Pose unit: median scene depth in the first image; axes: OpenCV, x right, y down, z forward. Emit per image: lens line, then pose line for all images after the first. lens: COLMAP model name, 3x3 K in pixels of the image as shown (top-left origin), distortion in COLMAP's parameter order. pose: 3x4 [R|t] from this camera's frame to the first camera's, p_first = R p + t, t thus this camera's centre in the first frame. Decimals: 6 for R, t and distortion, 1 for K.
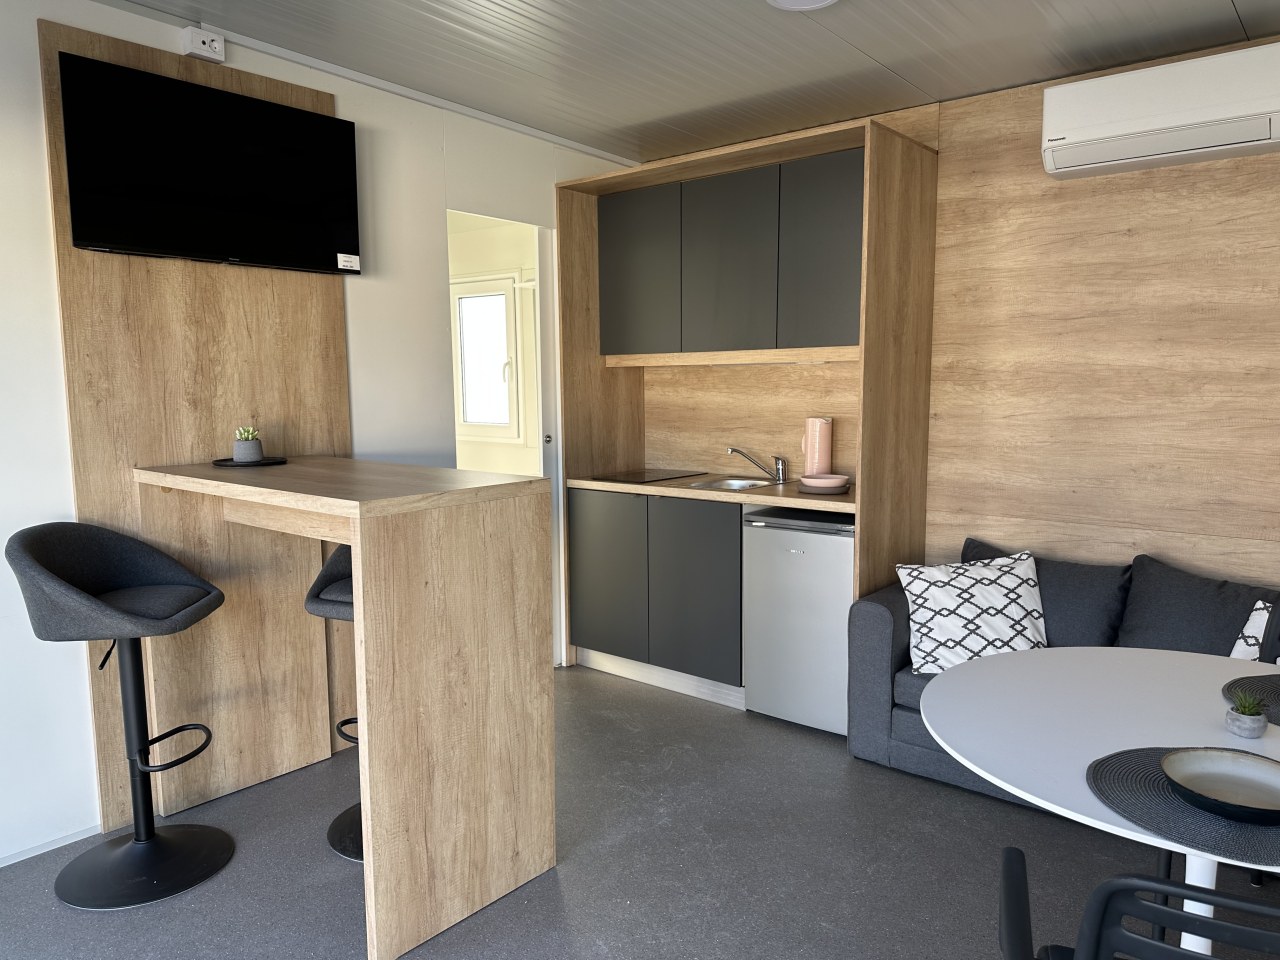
lens RADIAL K [[920.4, 0, 646.0], [0, 920.4, 490.6], [0, 0, 1]] dist [0.022656, -0.026286]
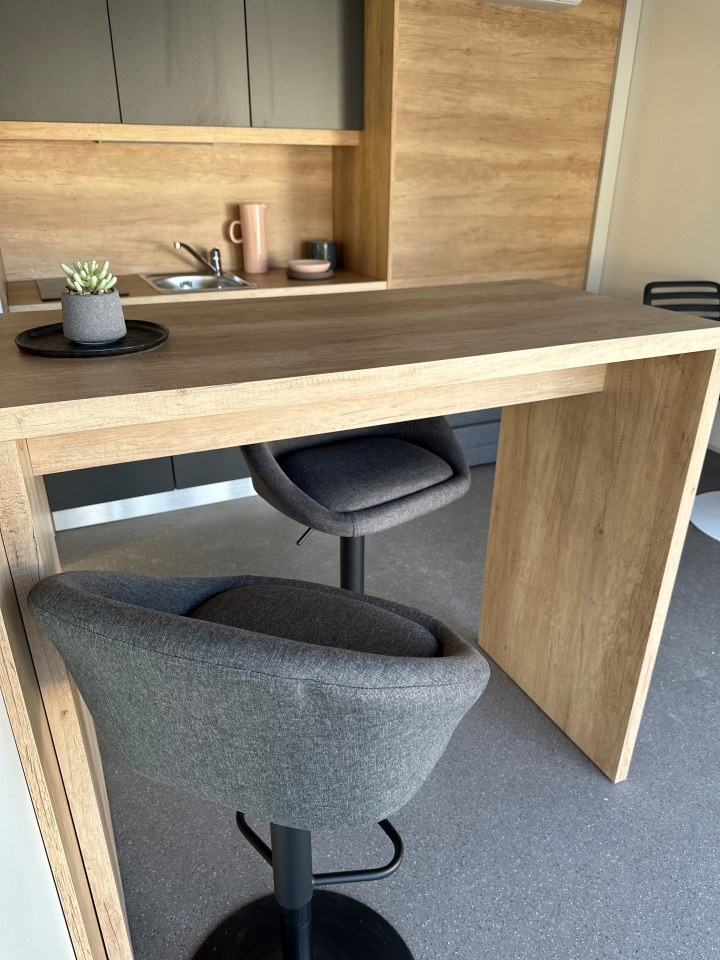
lens RADIAL K [[690.3, 0, 365.9], [0, 690.3, 481.9], [0, 0, 1]] dist [0.022656, -0.026286]
pose [[0.408107, -0.367606, 0.835652, -0.621647], [0.096935, 0.927622, 0.360724, -0.068679], [-0.907773, -0.066209, 0.414203, 0.642135]]
